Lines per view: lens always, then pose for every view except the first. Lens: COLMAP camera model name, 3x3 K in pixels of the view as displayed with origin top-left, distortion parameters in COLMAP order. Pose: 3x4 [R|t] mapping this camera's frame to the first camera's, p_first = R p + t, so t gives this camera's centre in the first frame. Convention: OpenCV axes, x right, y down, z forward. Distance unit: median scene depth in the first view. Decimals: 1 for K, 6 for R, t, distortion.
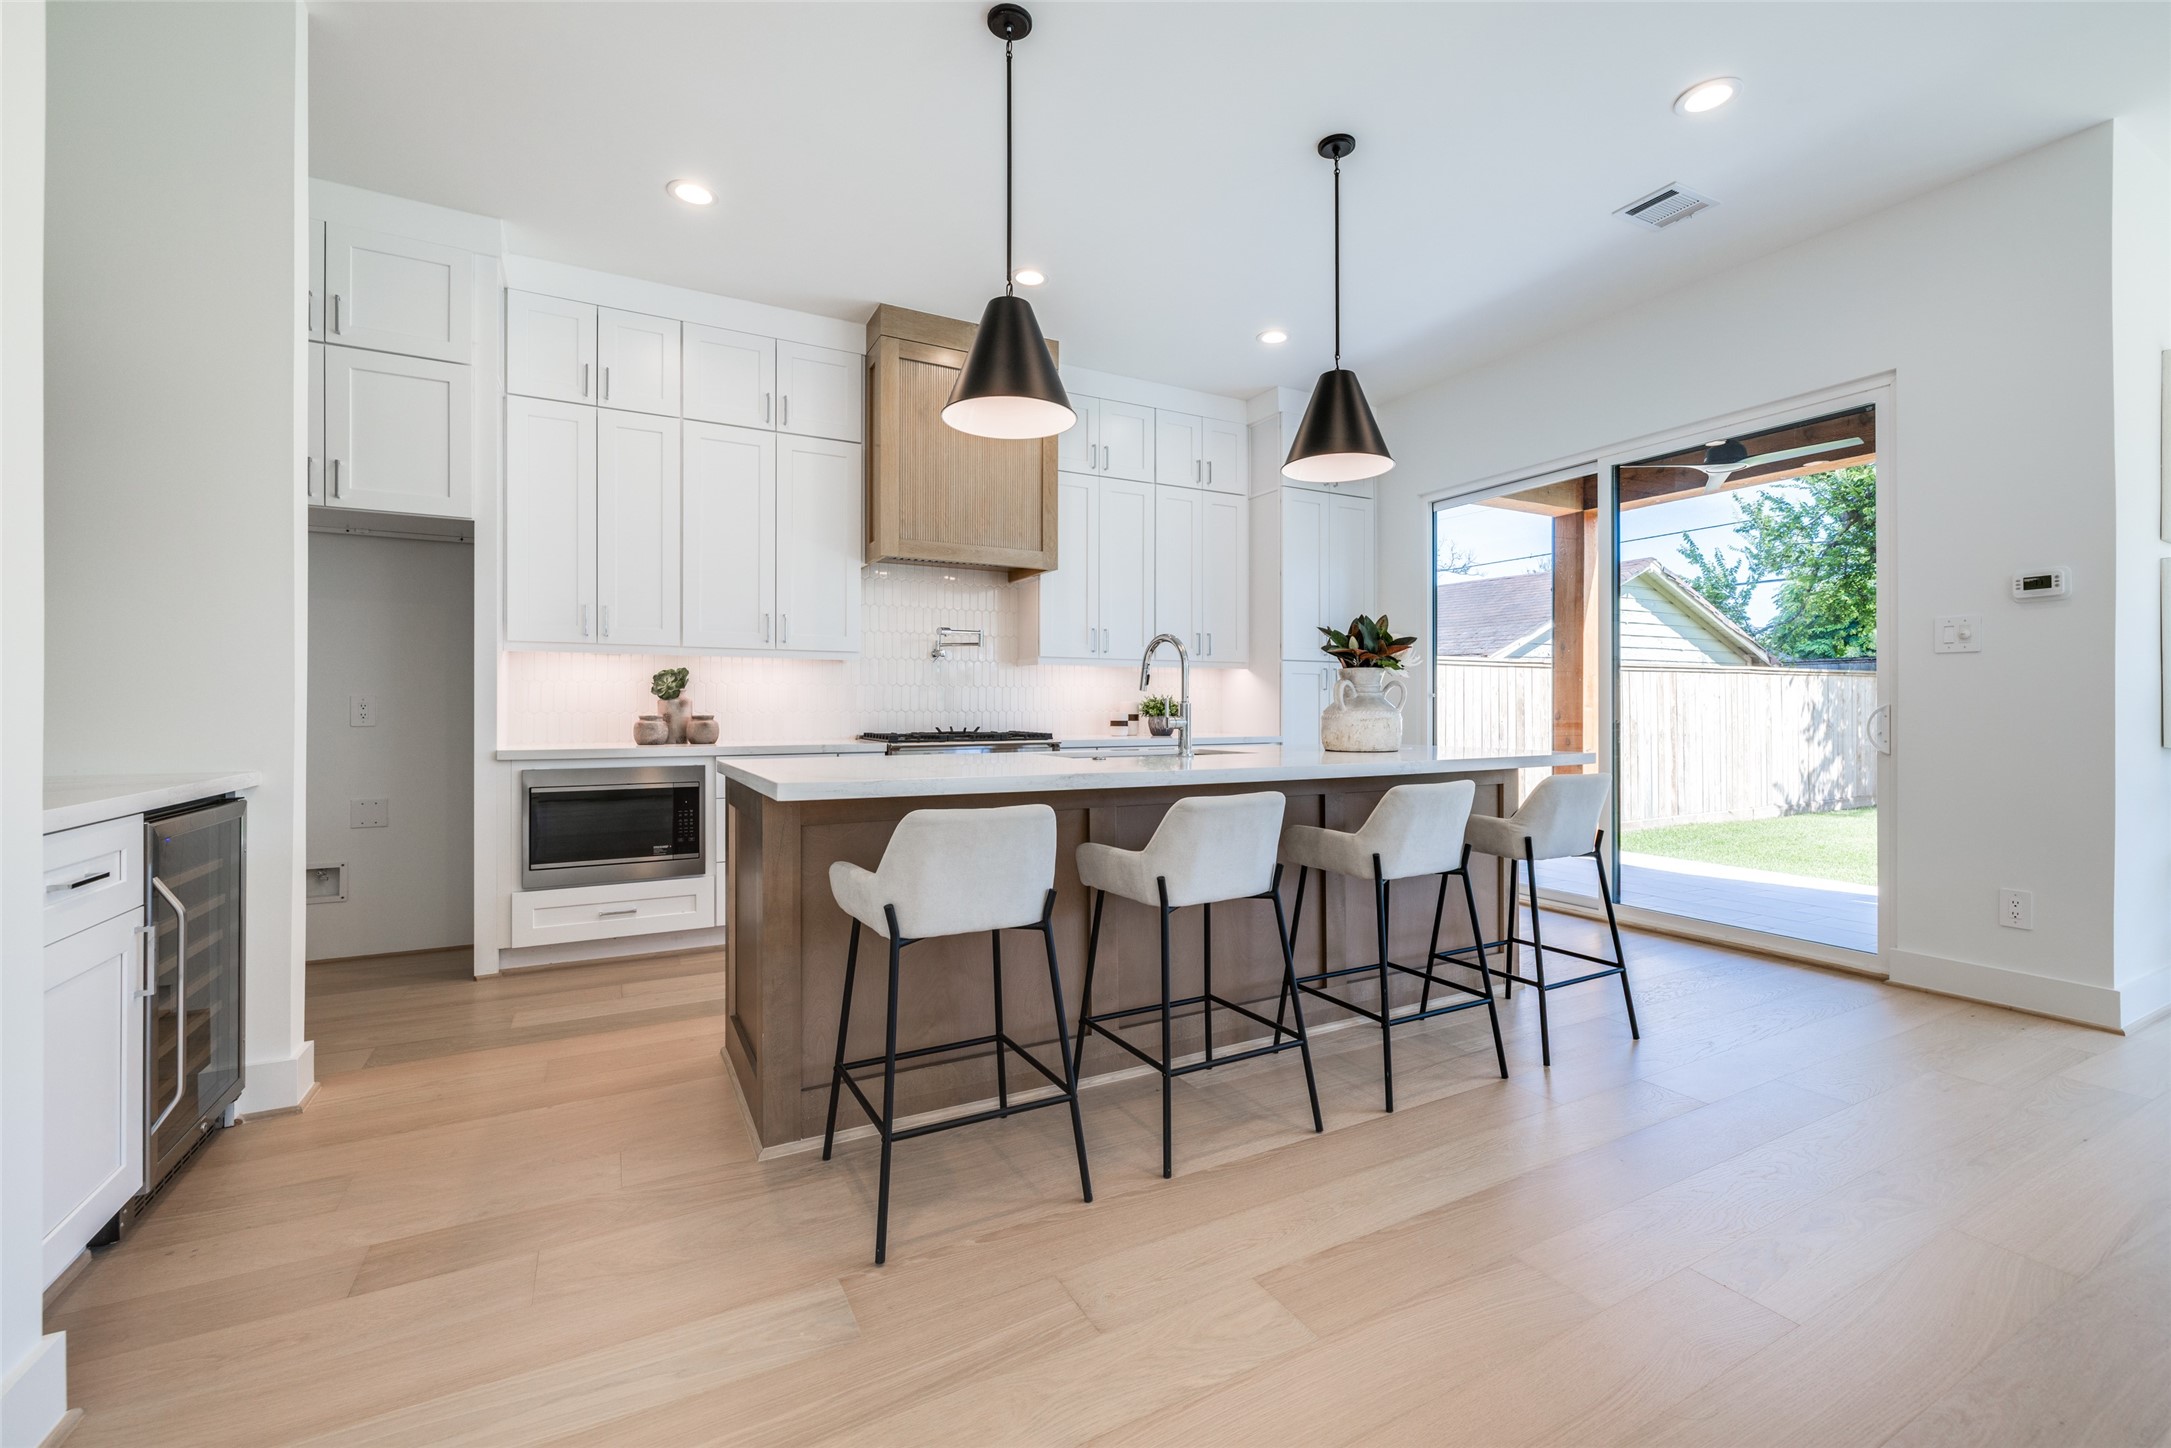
lens RADIAL K [[915.2, 0, 1108.8], [0, 915.2, 710.5], [0, 0, 1]] dist [-0.003922, 0.001545]
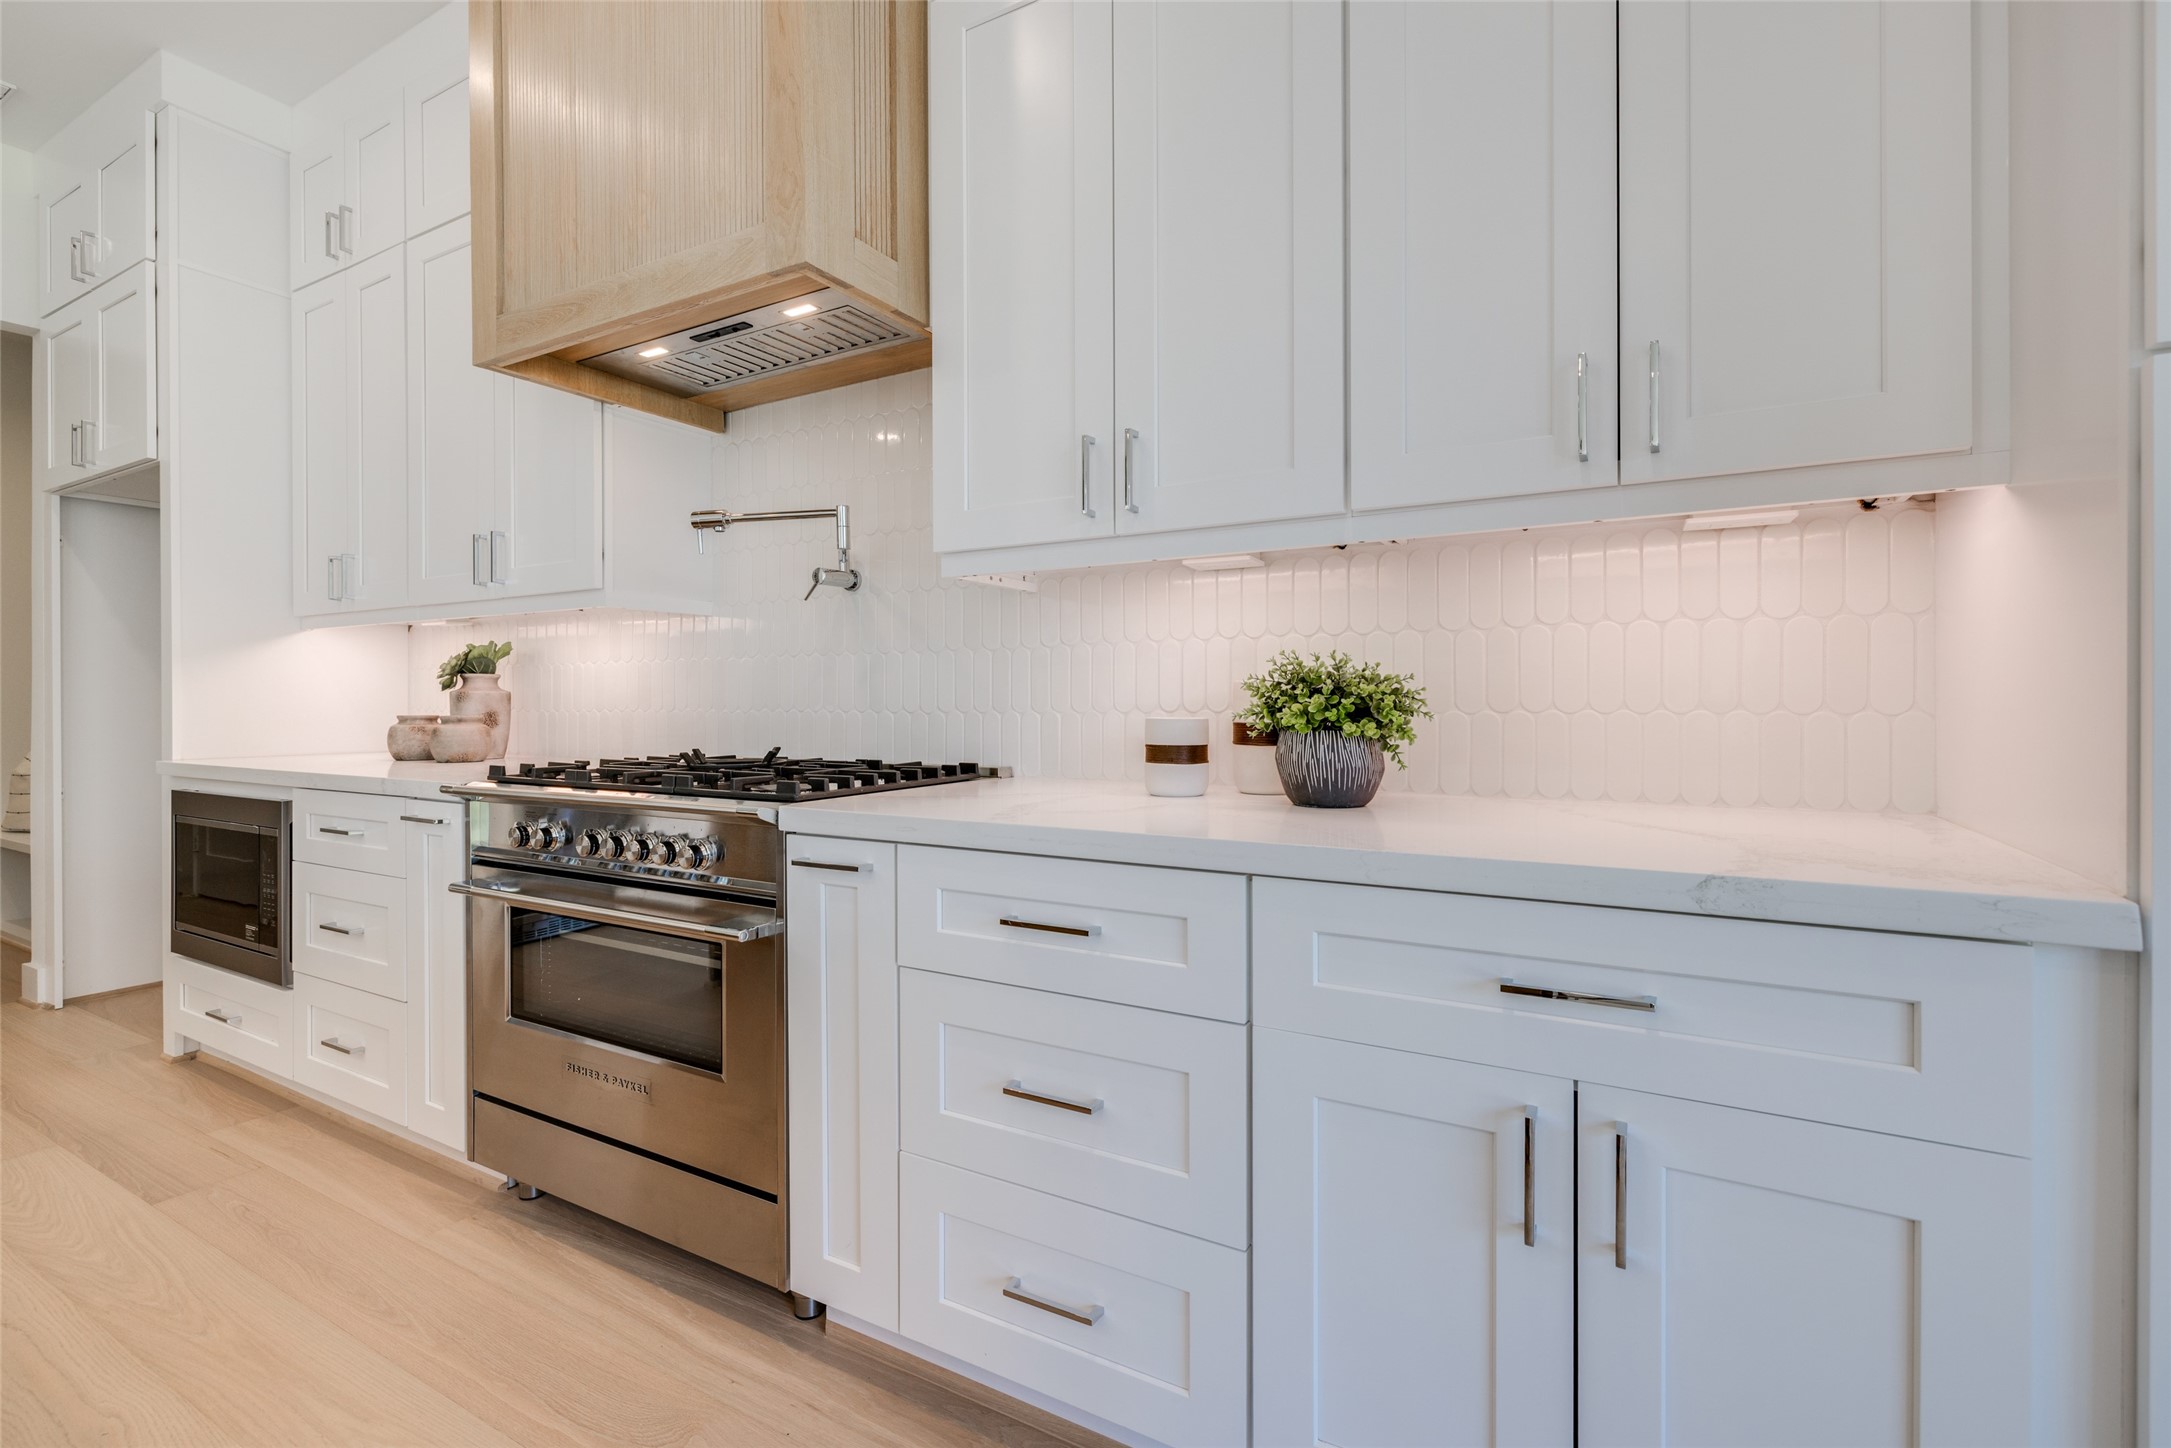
lens RADIAL K [[915.2, 0, 1063.7], [0, 915.2, 707.4], [0, 0, 1]] dist [-0.003922, 0.001545]
pose [[0.507090, 0.001541, -0.861892, 0.336091], [0.000181, 0.999998, 0.001894, -0.001608], [0.861893, -0.001116, 0.507089, 1.235428]]
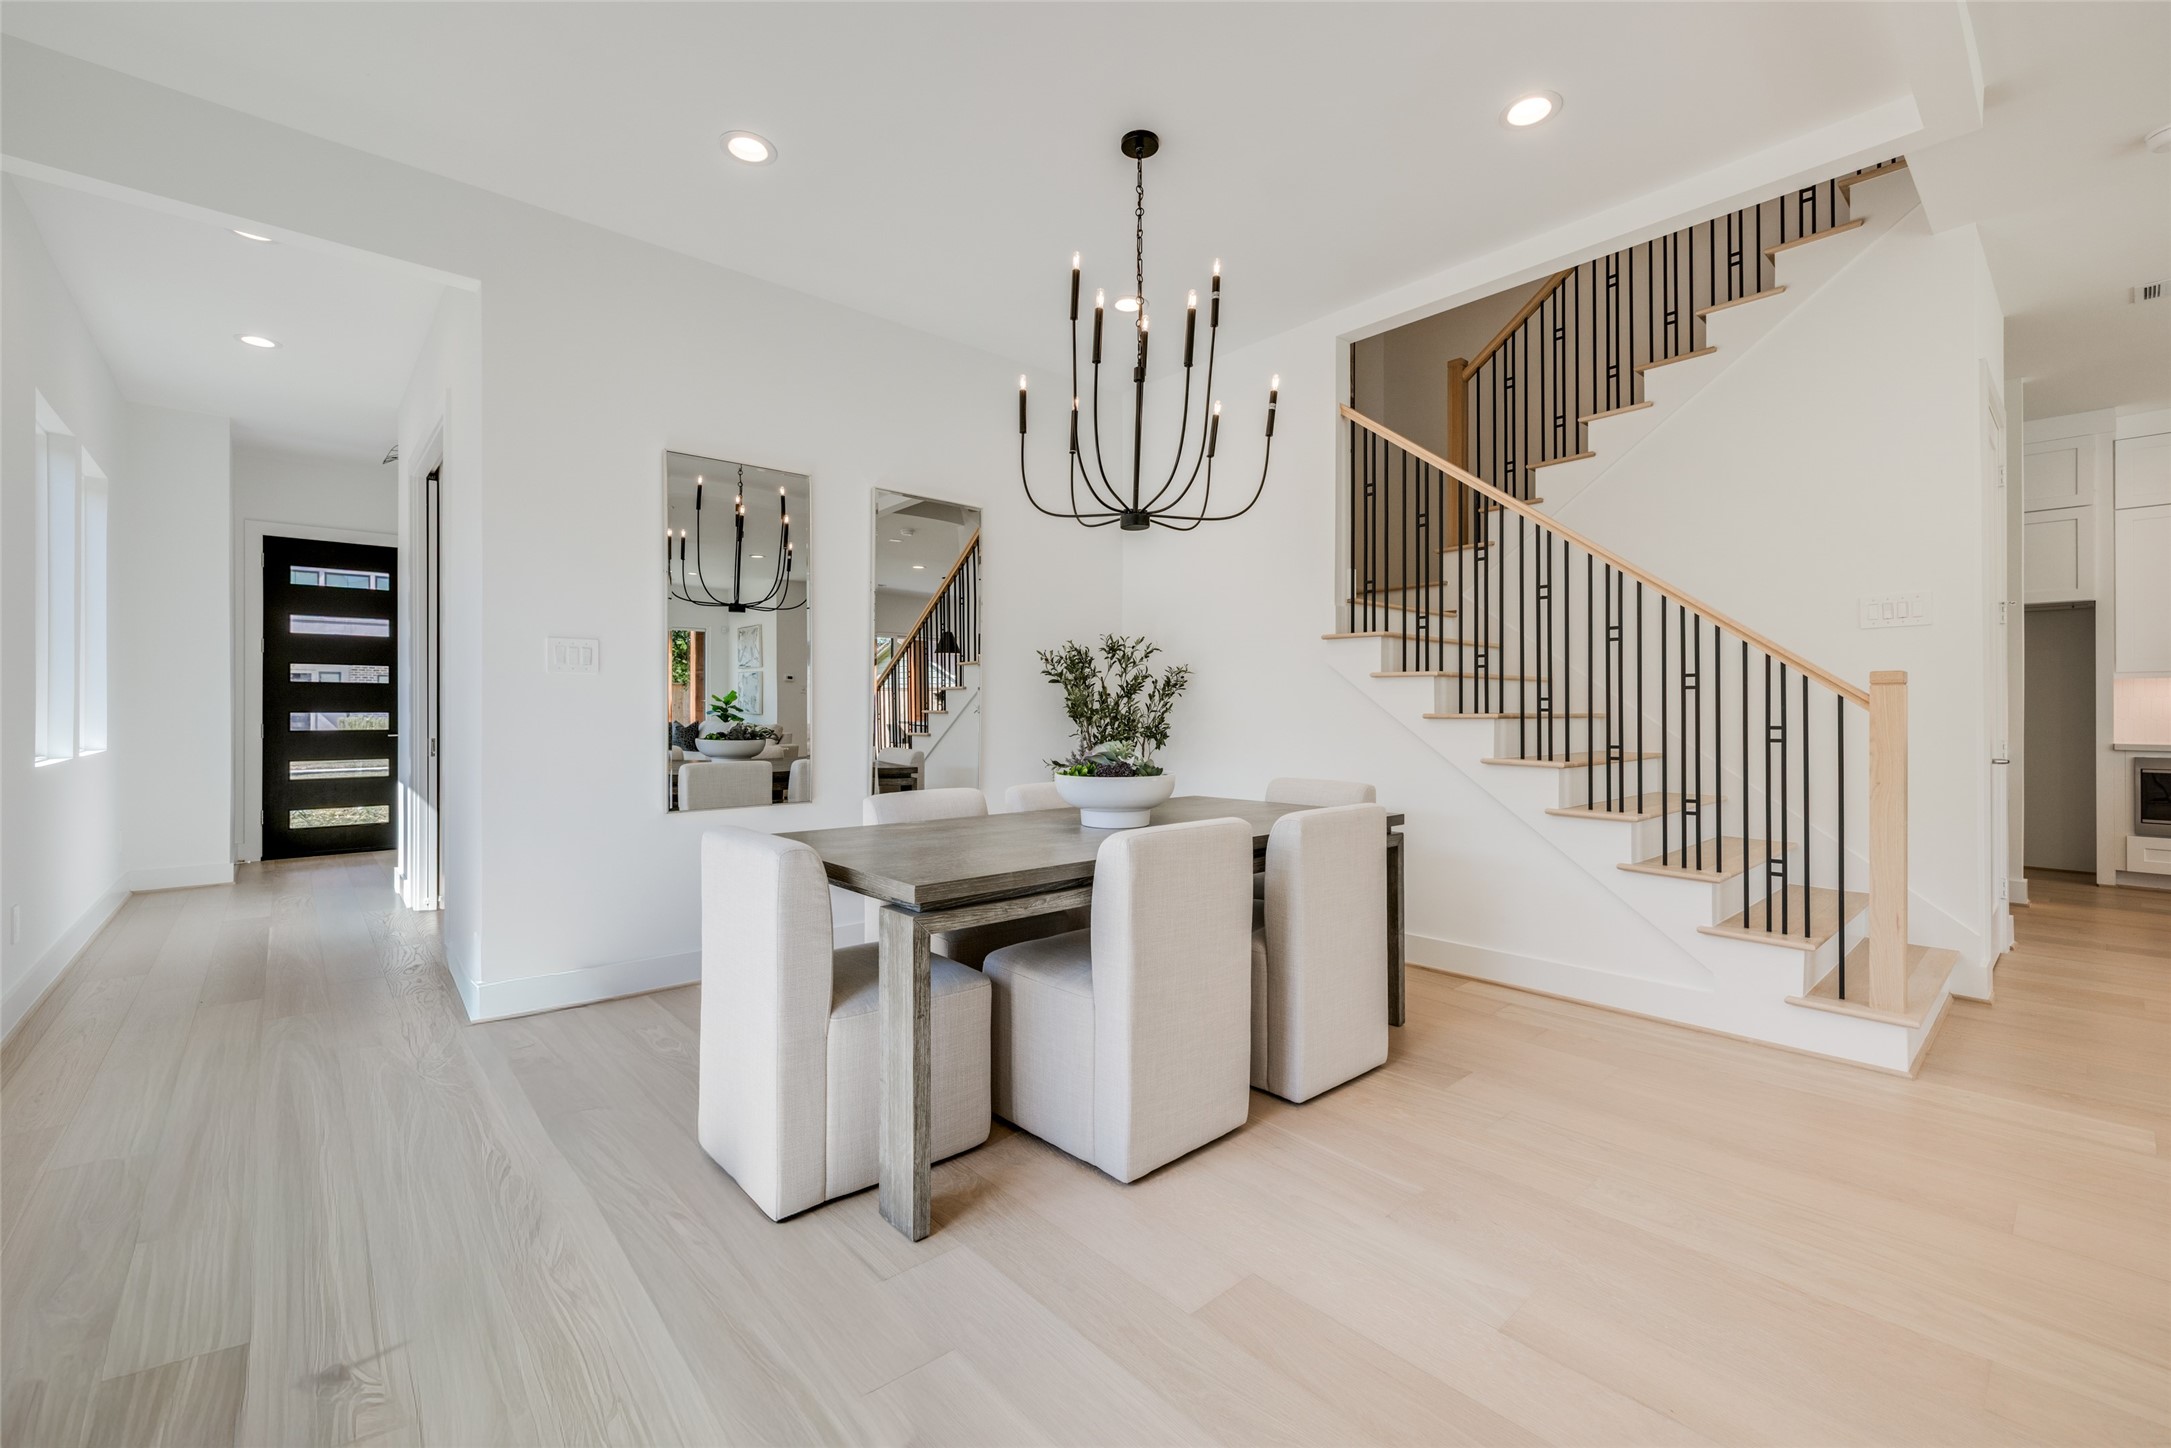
lens RADIAL K [[899.6, 0, 1096.3], [0, 899.6, 708.3], [0, 0, 1]] dist [-0.003195, 0.000559]
pose [[0.220096, -0.002756, -0.975474, 0.456007], [0.000623, 0.999996, -0.002684, -0.014610], [0.975478, -0.000017, 0.220097, -1.058344]]
